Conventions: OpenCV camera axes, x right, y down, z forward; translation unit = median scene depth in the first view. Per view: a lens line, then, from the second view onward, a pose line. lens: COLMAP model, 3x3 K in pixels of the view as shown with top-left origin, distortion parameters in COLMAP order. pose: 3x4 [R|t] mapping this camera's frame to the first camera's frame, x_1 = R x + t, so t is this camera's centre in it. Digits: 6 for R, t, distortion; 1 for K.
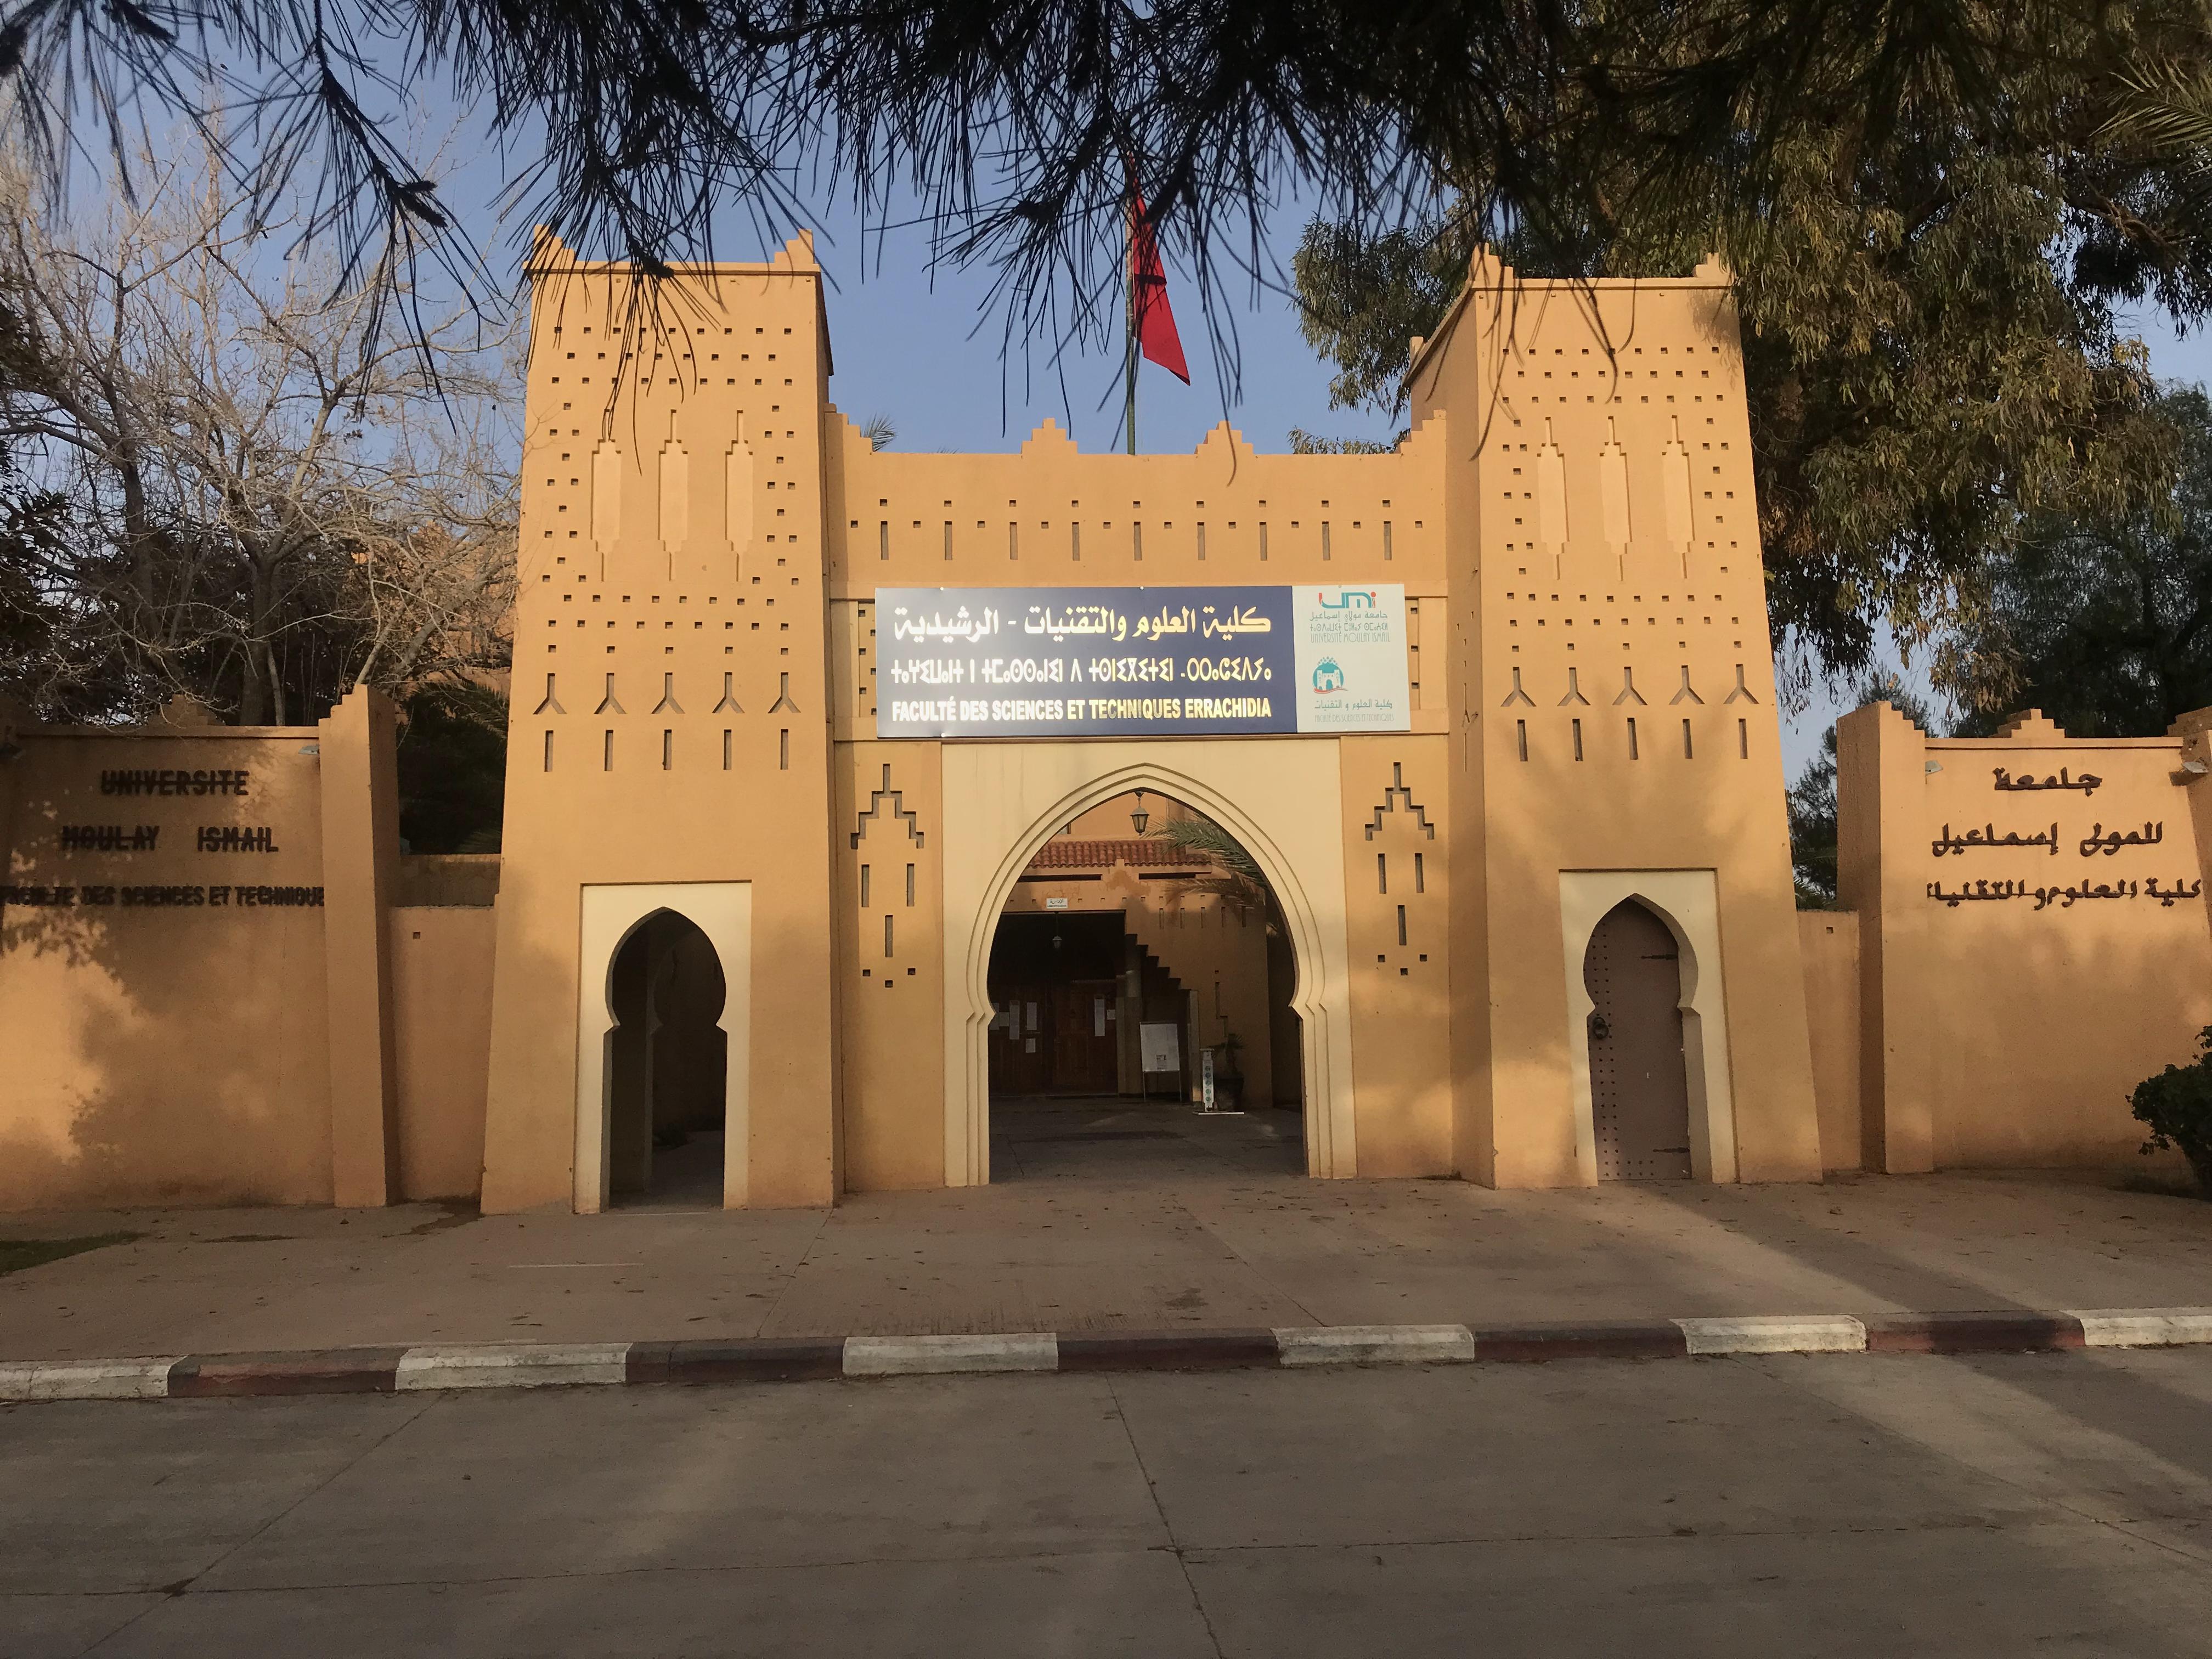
lens RADIAL K [[1788.5, 0, 1100.1], [0, 1788.5, 833.0], [0, 0, 1]] dist [-0.008130, 0.019043]
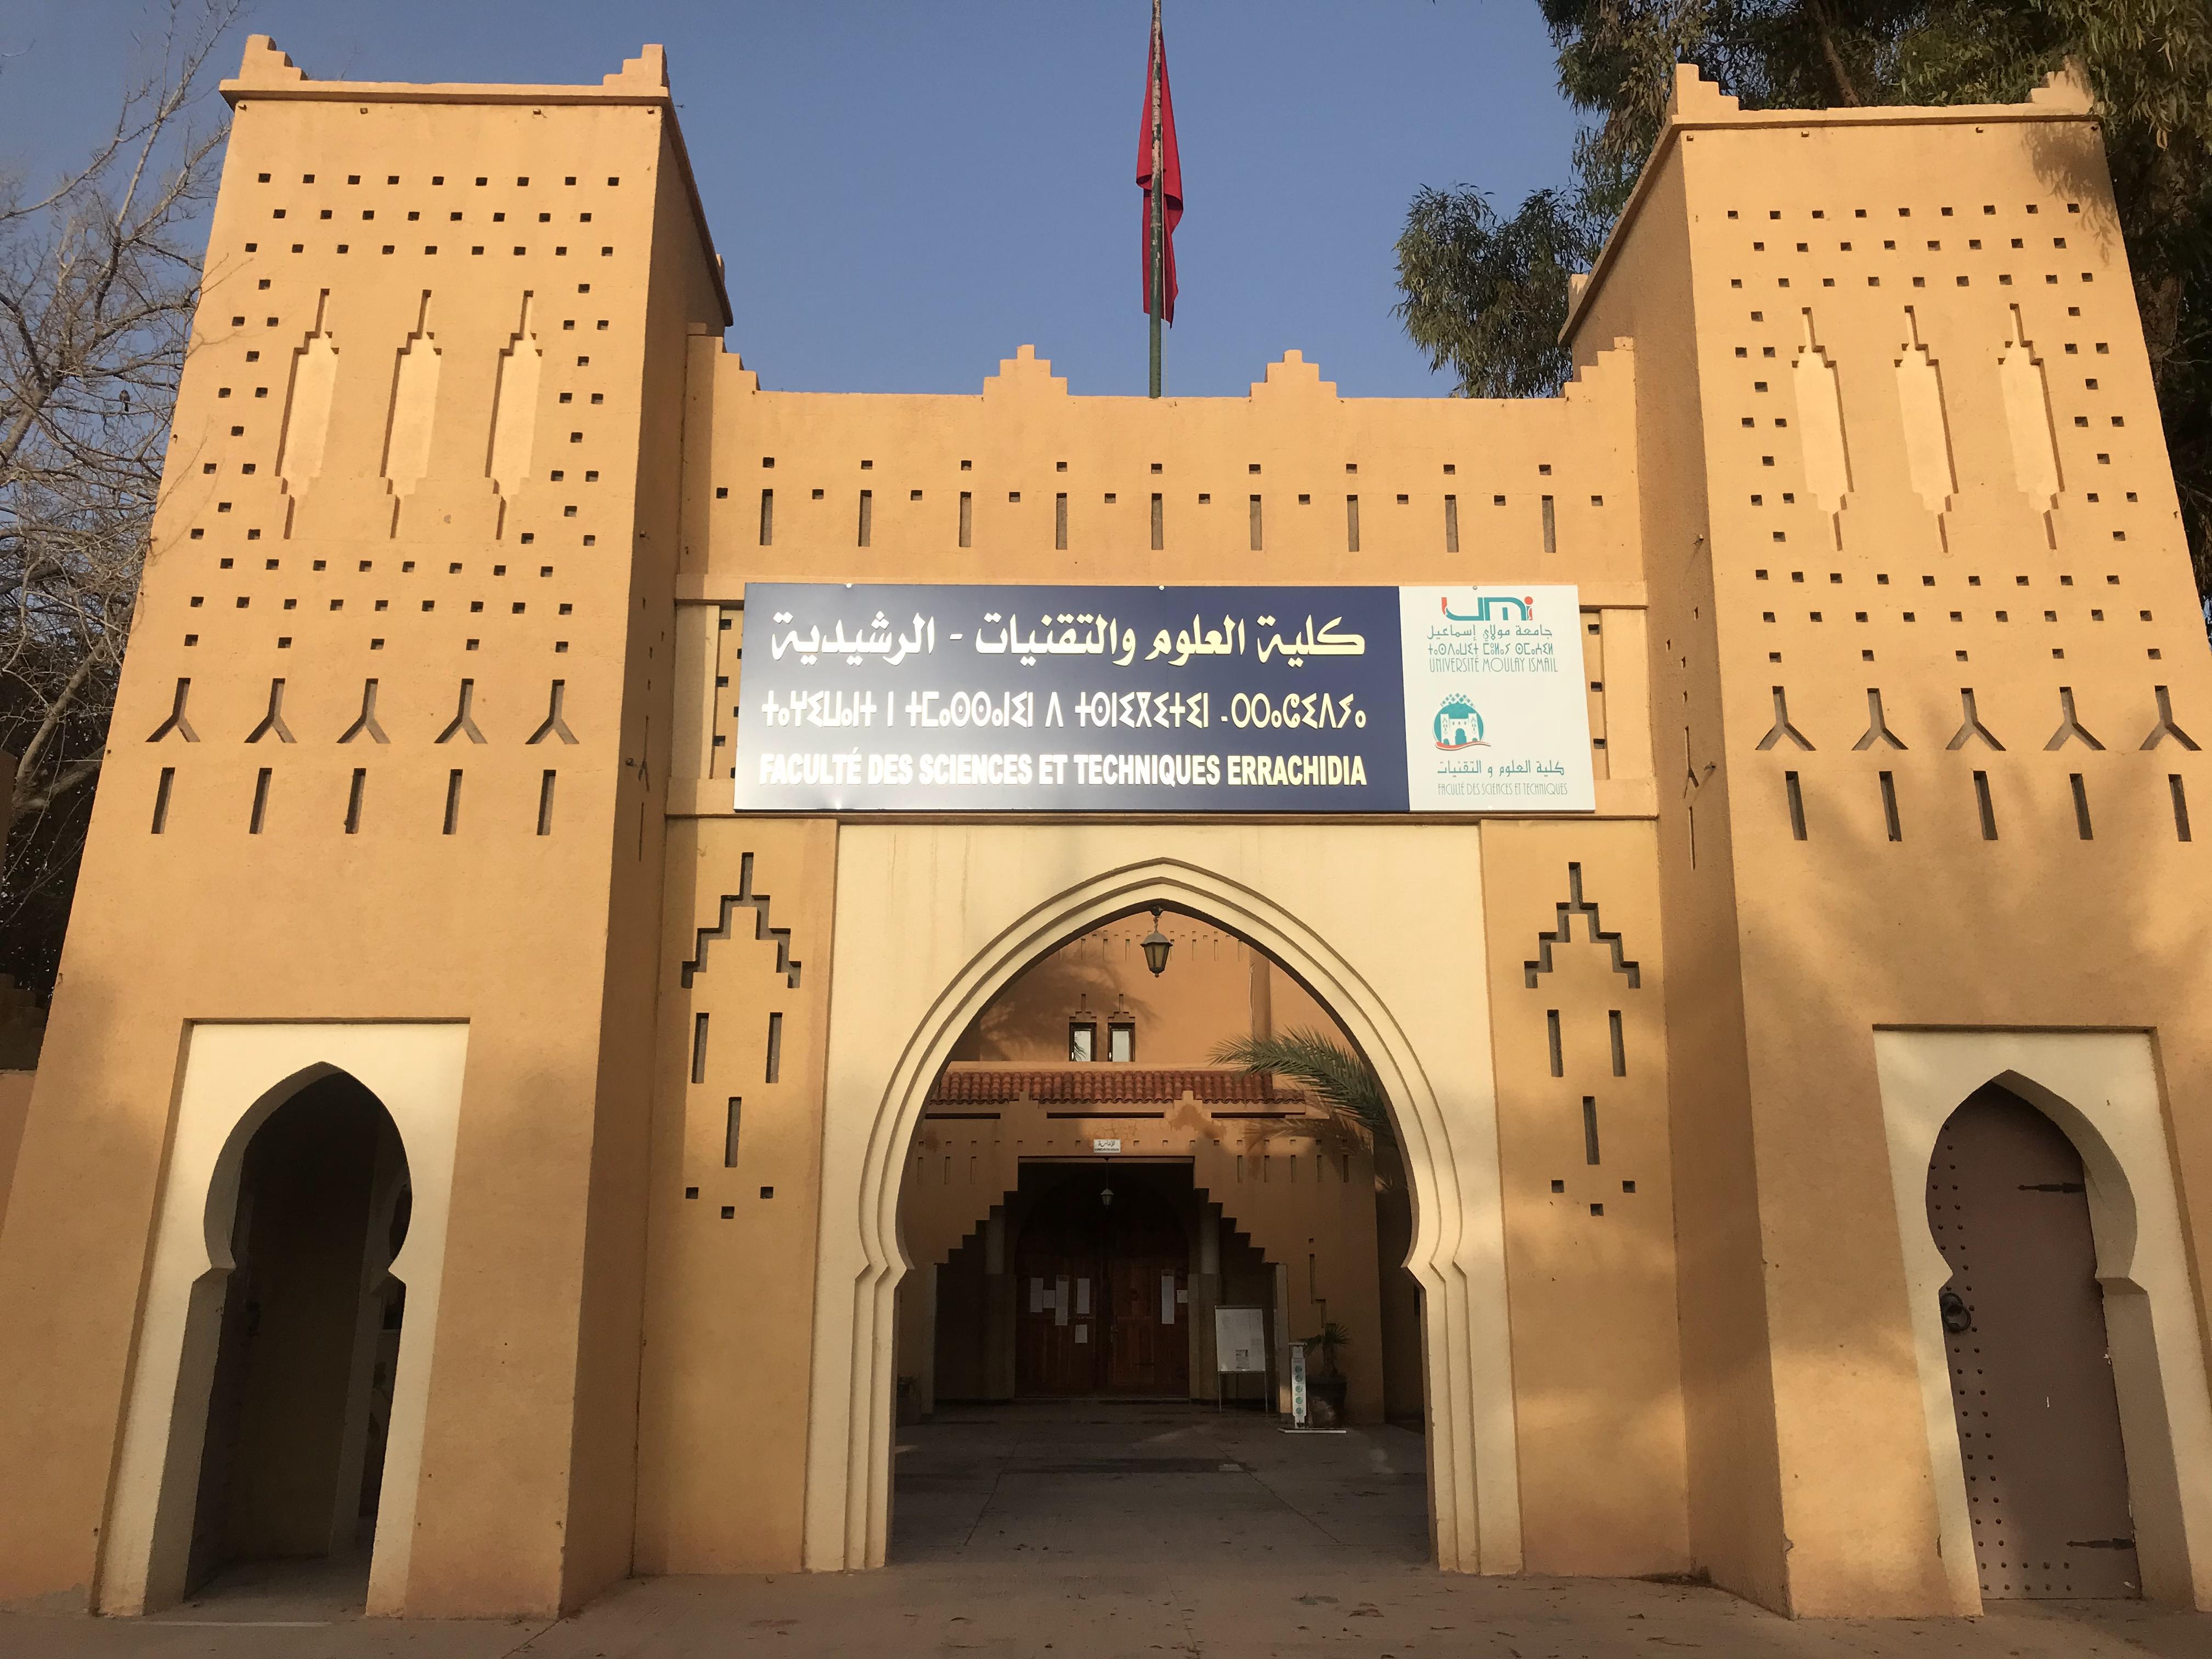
lens RADIAL K [[1788.5, 0, 1111.0], [0, 1788.5, 826.1], [0, 0, 1]] dist [-0.008130, 0.019043]
pose [[0.998249, 0.006333, -0.058817, 0.044551], [-0.015700, 0.986962, -0.160183, 0.050648], [0.057036, 0.160826, 0.985333, 0.394767]]
